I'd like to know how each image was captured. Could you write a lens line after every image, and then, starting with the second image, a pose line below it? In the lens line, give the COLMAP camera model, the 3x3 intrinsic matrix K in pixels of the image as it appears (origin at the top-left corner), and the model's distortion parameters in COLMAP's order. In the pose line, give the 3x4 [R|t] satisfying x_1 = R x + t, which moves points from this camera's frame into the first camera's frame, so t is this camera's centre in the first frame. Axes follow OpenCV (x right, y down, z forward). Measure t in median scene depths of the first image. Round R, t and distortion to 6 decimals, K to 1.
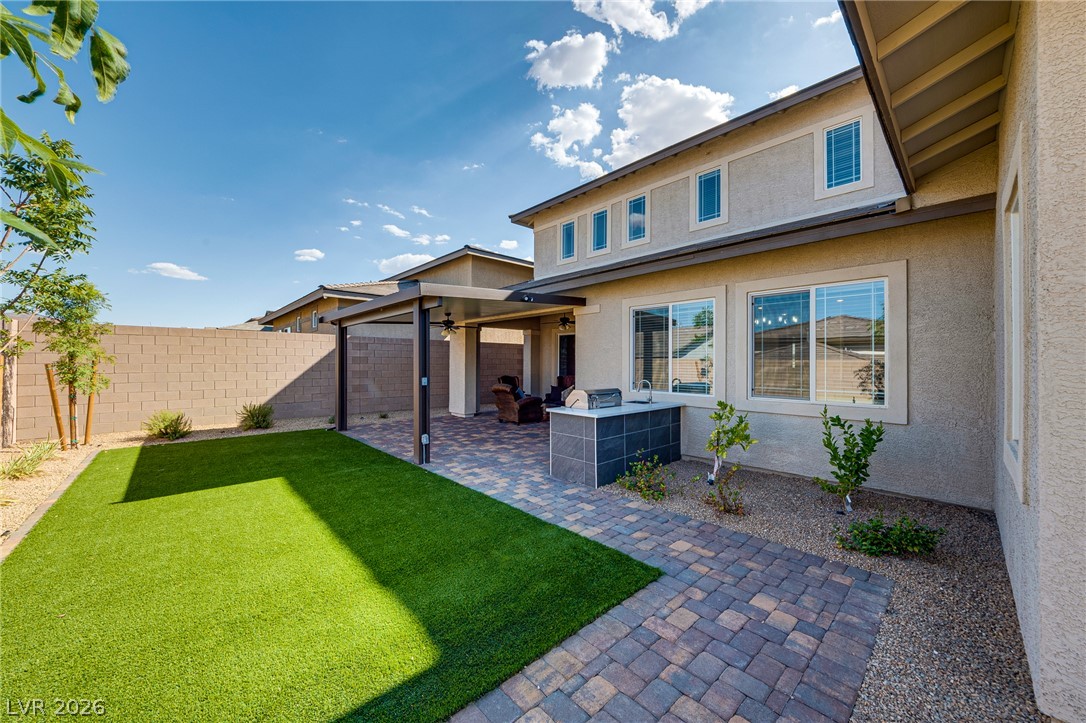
lens RADIAL K [[396.0, 0, 540.4], [0, 396.0, 363.2], [0, 0, 1]] dist [-0.010079, -0.000208]
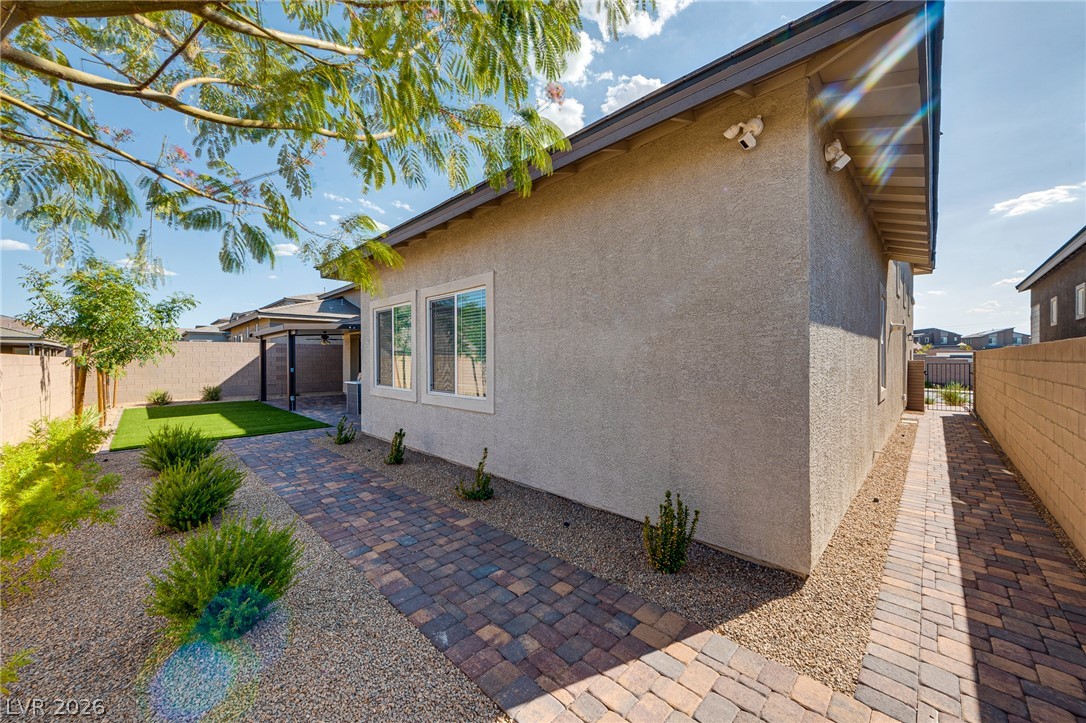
lens RADIAL K [[396.0, 0, 534.9], [0, 396.0, 362.4], [0, 0, 1]] dist [-0.010079, -0.000208]
pose [[0.999358, -0.006658, 0.035198, 0.608025], [0.006481, 0.999966, 0.005151, 0.003307], [-0.035231, -0.004919, 0.999367, -0.735761]]
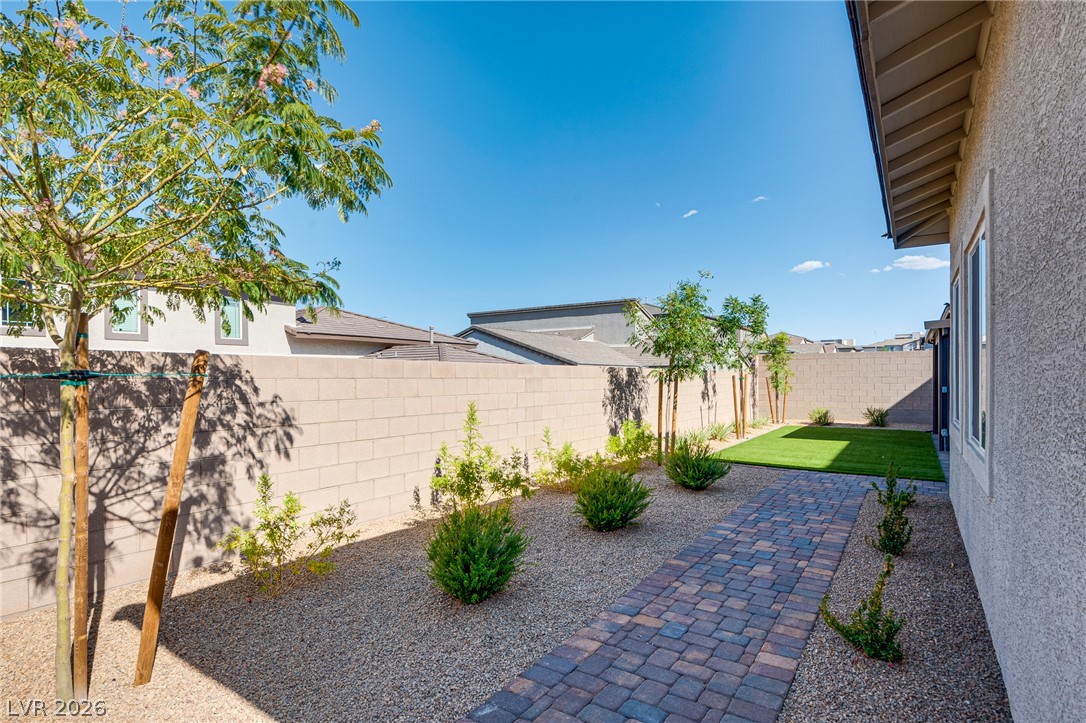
lens RADIAL K [[543.5, 0, 534.9], [0, 543.5, 369.0], [0, 0, 1]] dist [-0.000657, -0.000057]
pose [[0.209742, -0.015165, -0.977639, 0.847113], [-0.002163, 0.999870, -0.015974, 0.004243], [0.977754, 0.005465, 0.209681, -0.518676]]
